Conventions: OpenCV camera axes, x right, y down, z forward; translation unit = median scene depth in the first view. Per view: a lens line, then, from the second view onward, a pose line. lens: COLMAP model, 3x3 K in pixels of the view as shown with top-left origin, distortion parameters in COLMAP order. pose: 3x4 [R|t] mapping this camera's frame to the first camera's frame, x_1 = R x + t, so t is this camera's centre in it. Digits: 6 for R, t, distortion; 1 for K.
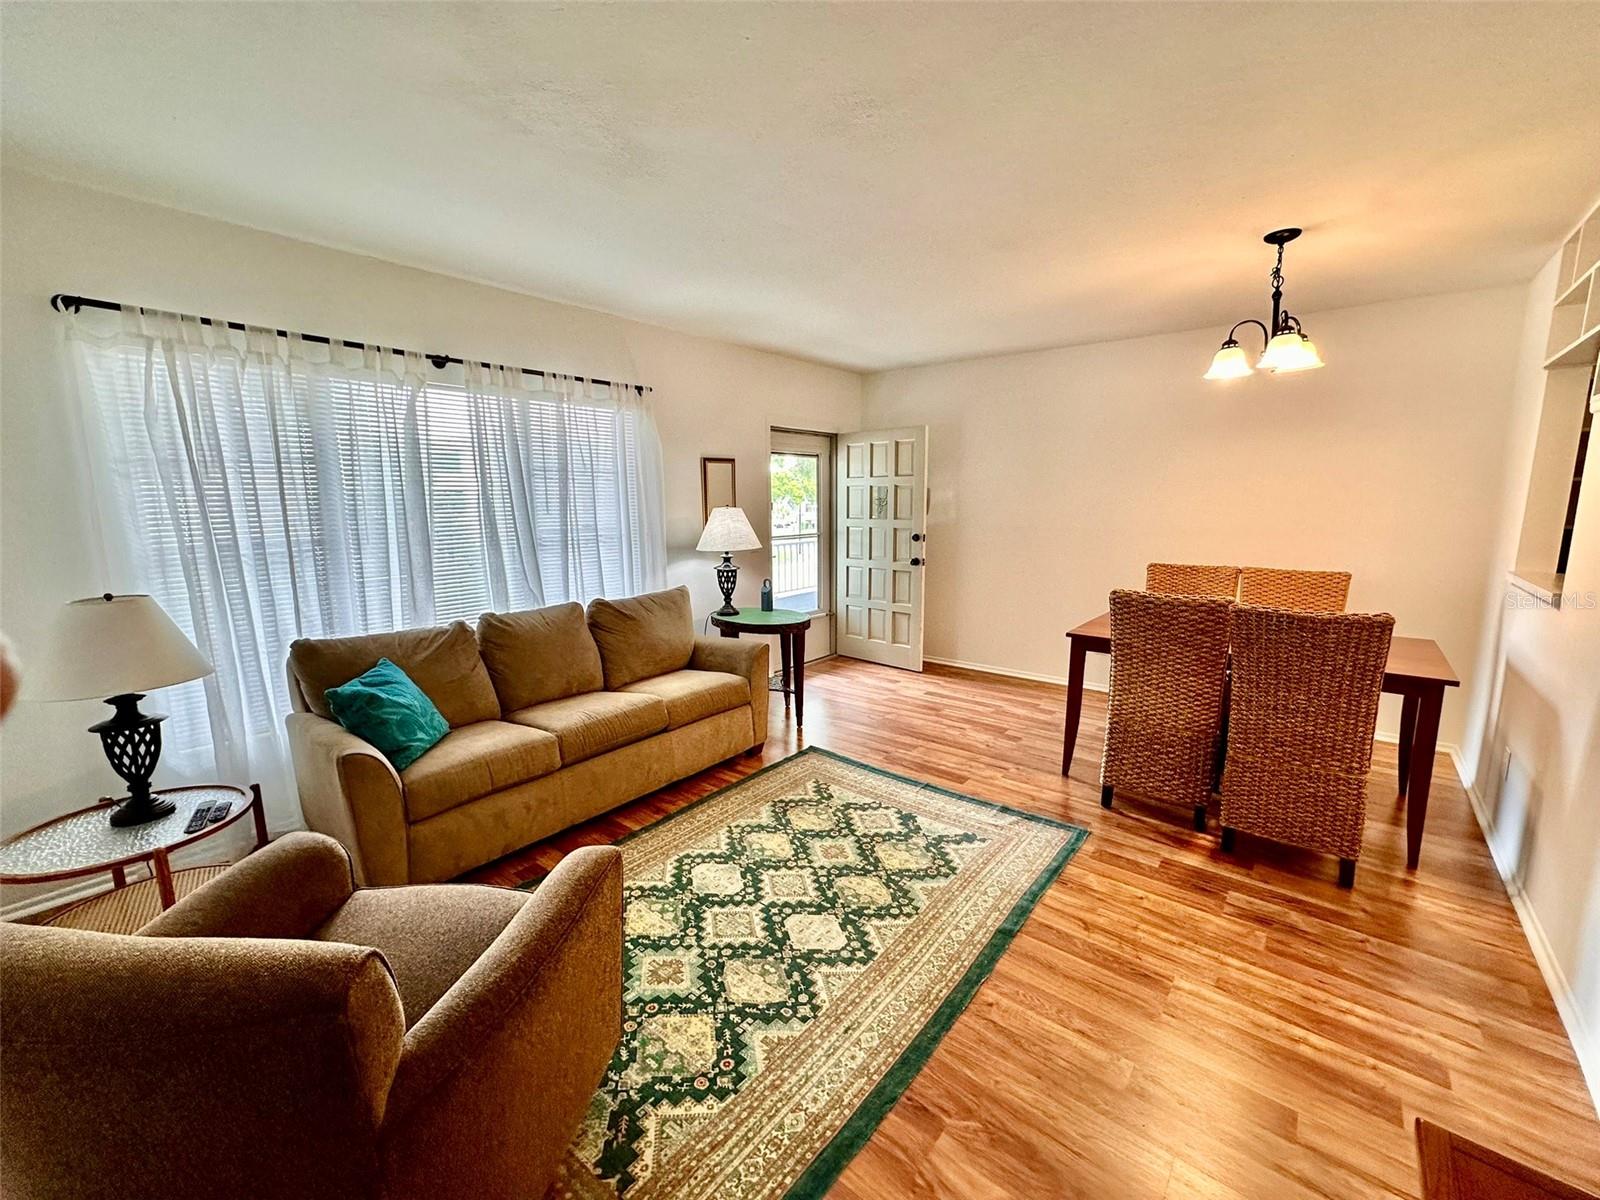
lens RADIAL K [[637.3, 0, 800.5], [0, 637.3, 598.1], [0, 0, 1]] dist [-0.001739, -0.000142]
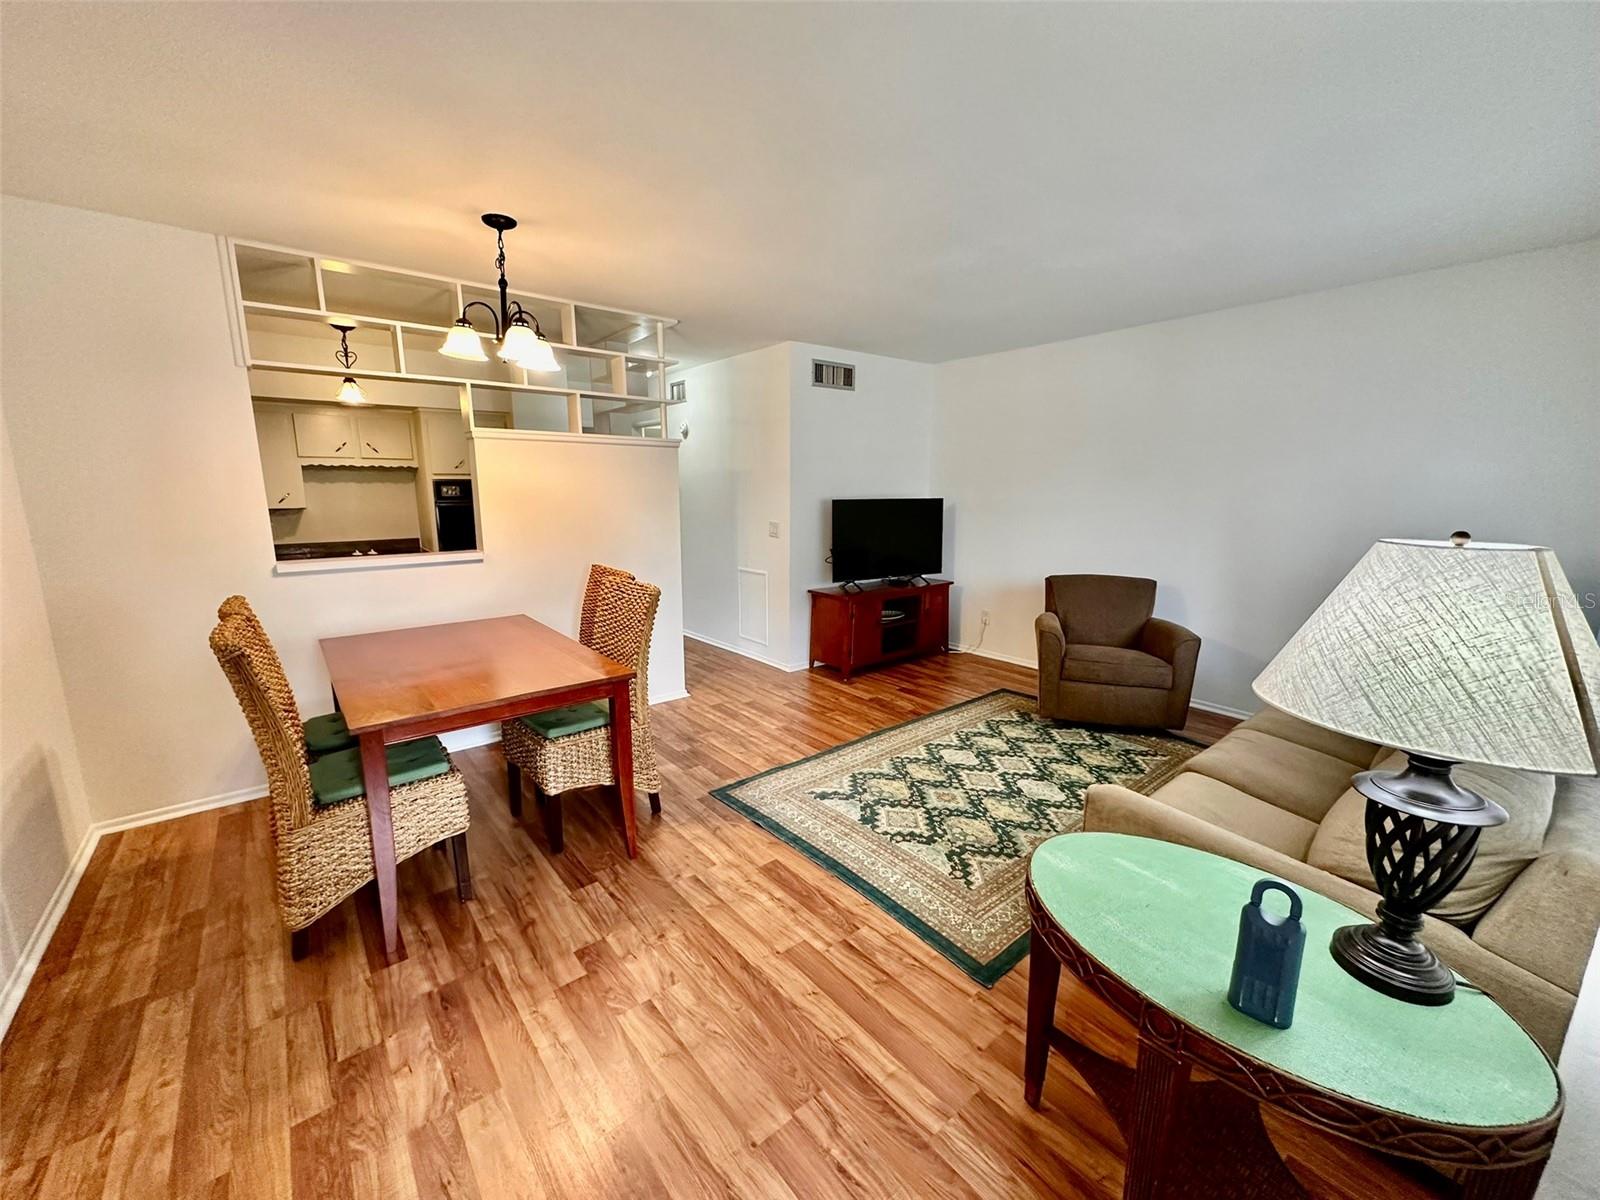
lens RADIAL K [[637.3, 0, 800.5], [0, 637.3, 598.1], [0, 0, 1]] dist [-0.001739, -0.000142]
pose [[-0.983644, -0.028462, 0.177861, 0.120273], [0.030917, 0.946104, 0.322383, -0.332679], [-0.177450, 0.322609, -0.929750, 2.052536]]
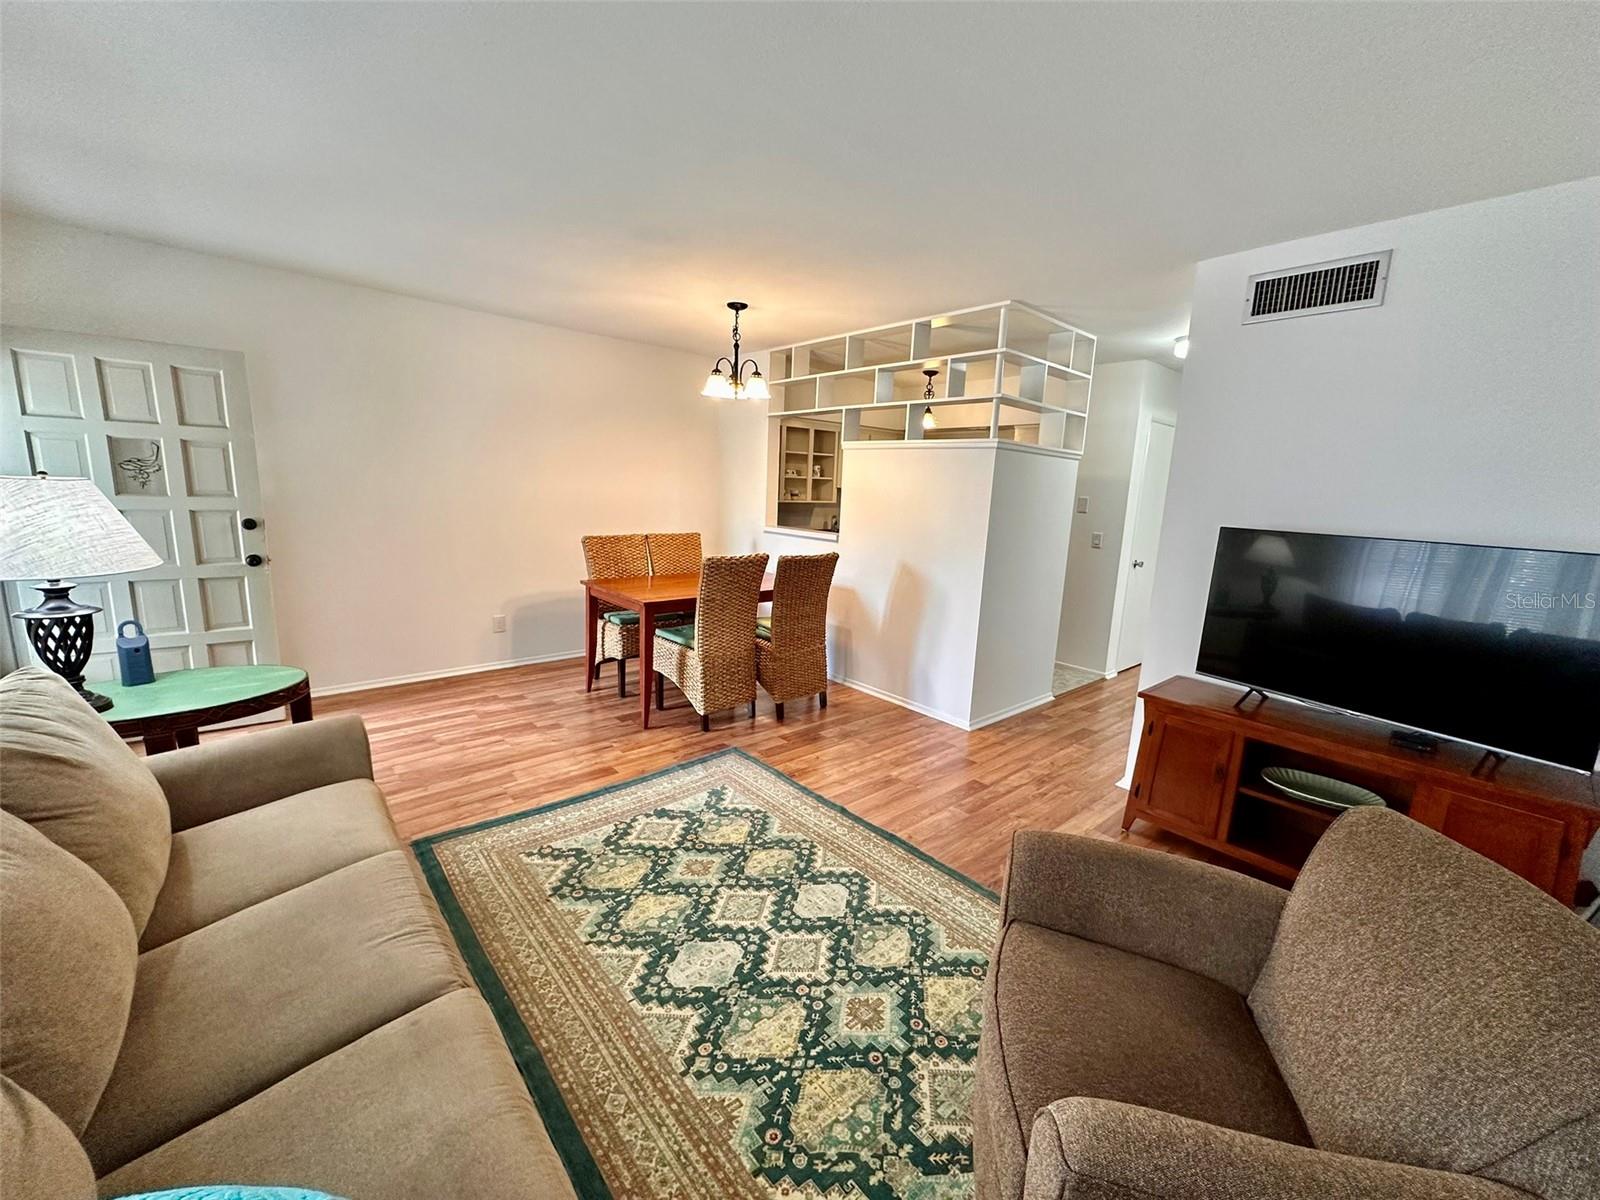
lens RADIAL K [[637.3, 0, 800.5], [0, 637.3, 598.1], [0, 0, 1]] dist [-0.001739, -0.000142]
pose [[0.155715, -0.163277, 0.974214, -0.779597], [0.110273, 0.982953, 0.147116, -0.108779], [-0.981628, 0.084521, 0.171065, 0.678264]]
